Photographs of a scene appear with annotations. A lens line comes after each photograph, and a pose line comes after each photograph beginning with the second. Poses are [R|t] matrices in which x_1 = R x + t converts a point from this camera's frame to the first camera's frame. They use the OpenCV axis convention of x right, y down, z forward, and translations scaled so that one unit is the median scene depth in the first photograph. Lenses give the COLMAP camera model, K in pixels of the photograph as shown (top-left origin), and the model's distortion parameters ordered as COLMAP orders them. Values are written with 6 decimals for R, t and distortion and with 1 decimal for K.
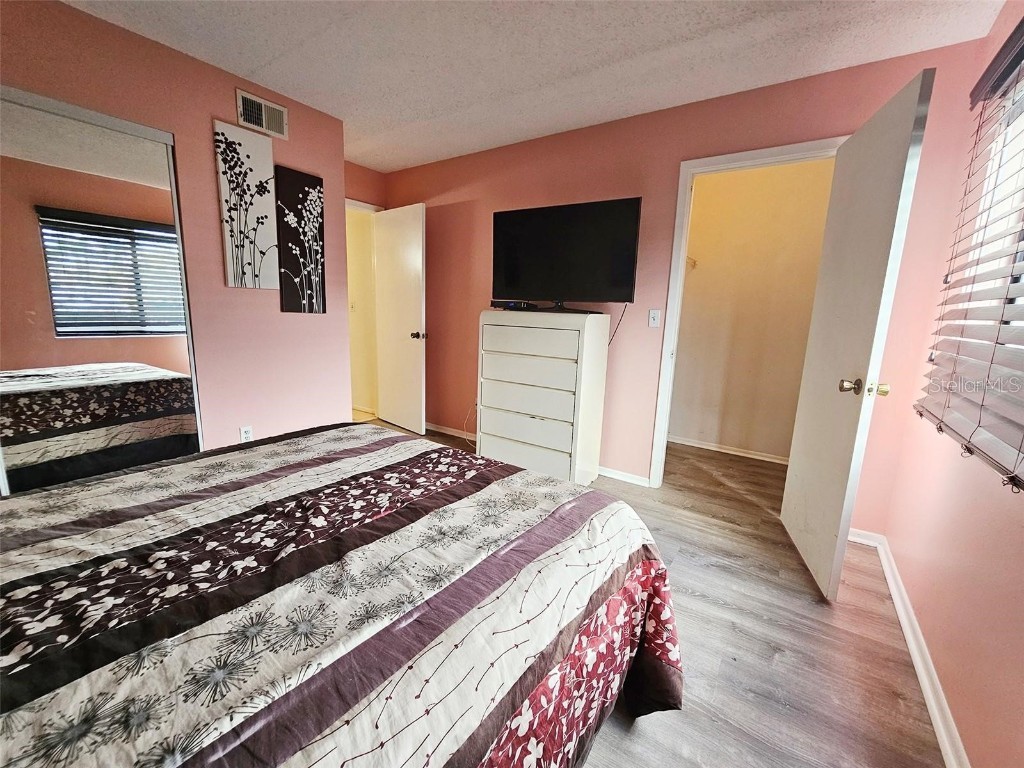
lens RADIAL K [[422.3, 0, 516.1], [0, 422.3, 383.8], [0, 0, 1]] dist [-0.001975, 0.000576]
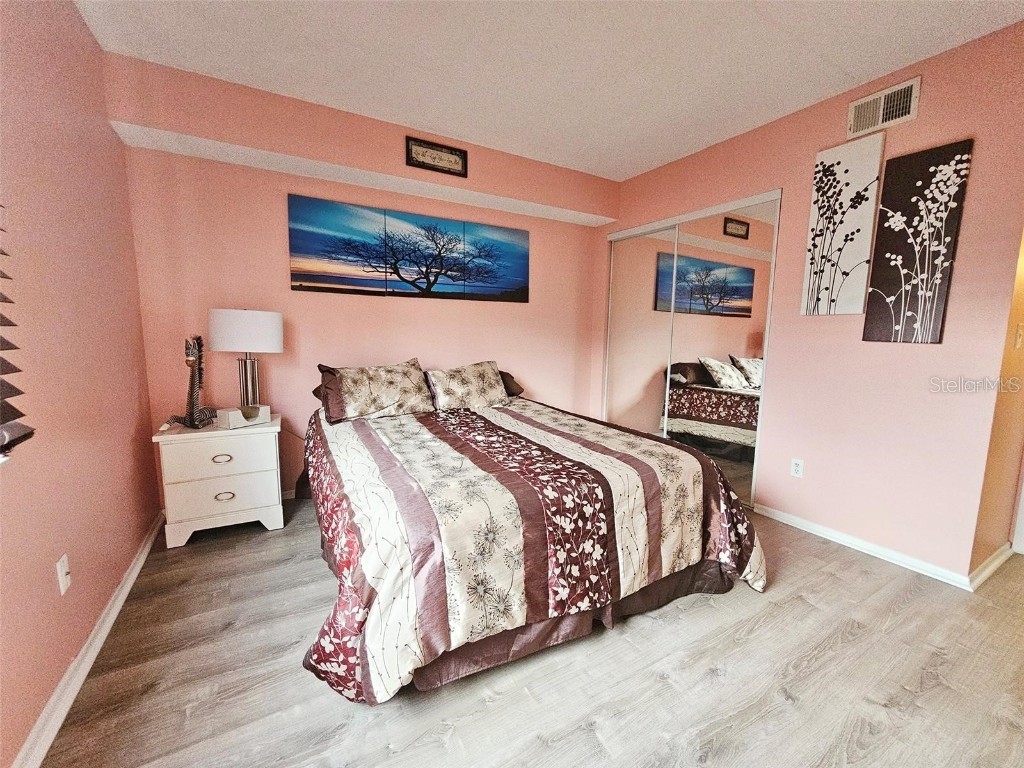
lens RADIAL K [[422.3, 0, 516.1], [0, 422.3, 383.8], [0, 0, 1]] dist [-0.001975, 0.000576]
pose [[-0.385872, 0.051603, -0.921108, 0.475900], [-0.202734, 0.969285, 0.139232, -0.074529], [0.900001, 0.240465, -0.363559, 0.764827]]
